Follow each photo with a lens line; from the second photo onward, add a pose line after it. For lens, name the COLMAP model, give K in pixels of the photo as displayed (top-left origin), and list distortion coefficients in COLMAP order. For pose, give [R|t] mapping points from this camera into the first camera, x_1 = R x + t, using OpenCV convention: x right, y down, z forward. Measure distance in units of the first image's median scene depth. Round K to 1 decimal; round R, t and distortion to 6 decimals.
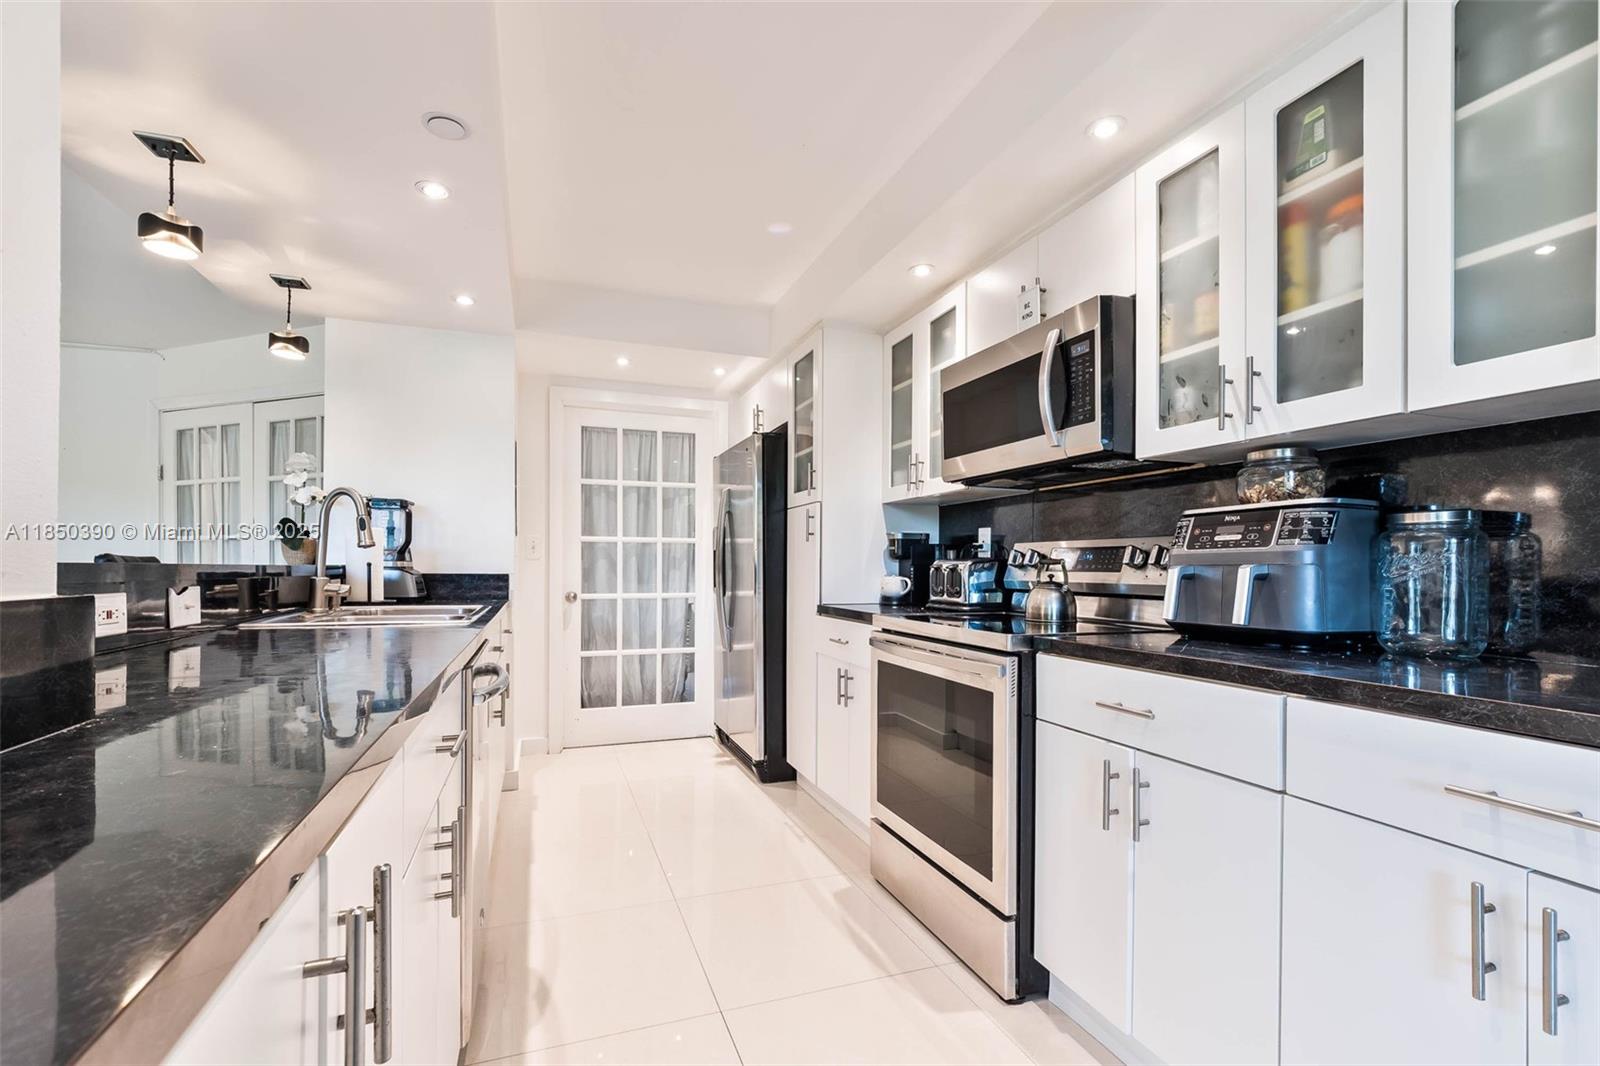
lens RADIAL K [[707.2, 0, 789.5], [0, 707.2, 566.3], [0, 0, 1]] dist [-0.001578, -0.001834]
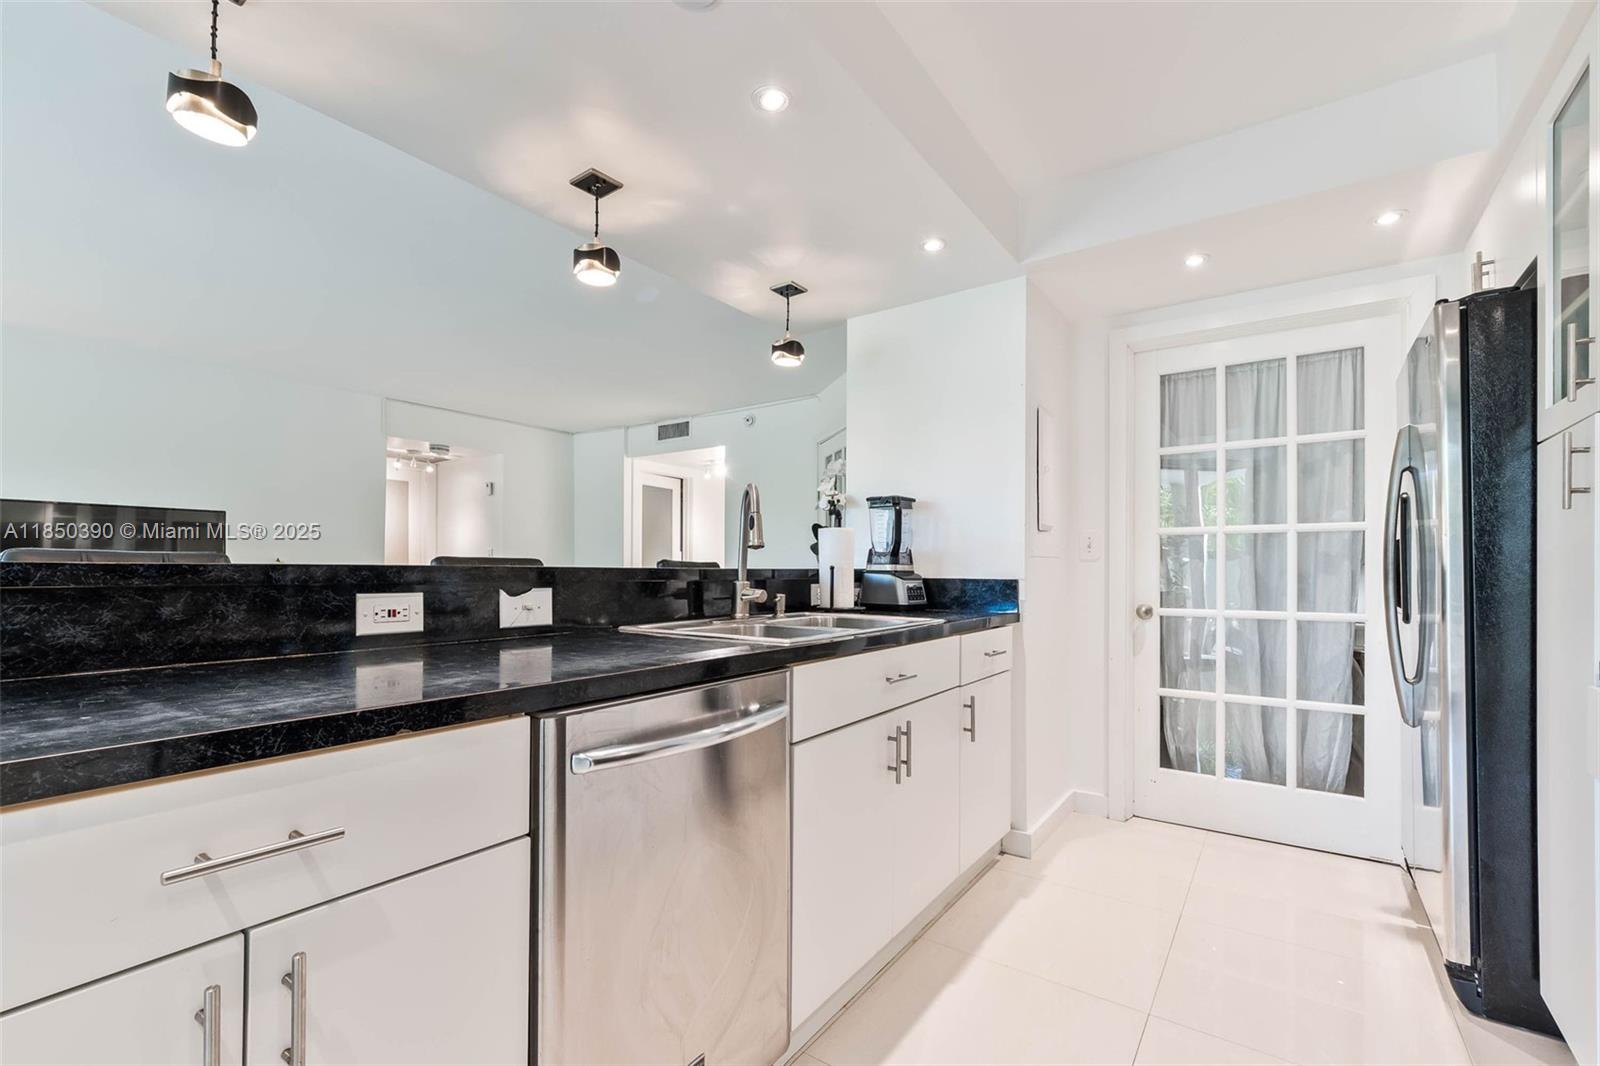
lens RADIAL K [[707.2, 0, 781.9], [0, 707.2, 567.8], [0, 0, 1]] dist [-0.001578, -0.001834]
pose [[0.565274, -0.005328, -0.824886, 0.102909], [0.000429, 0.999981, -0.006165, 0.002633], [0.824903, 0.003132, 0.565265, 0.350123]]
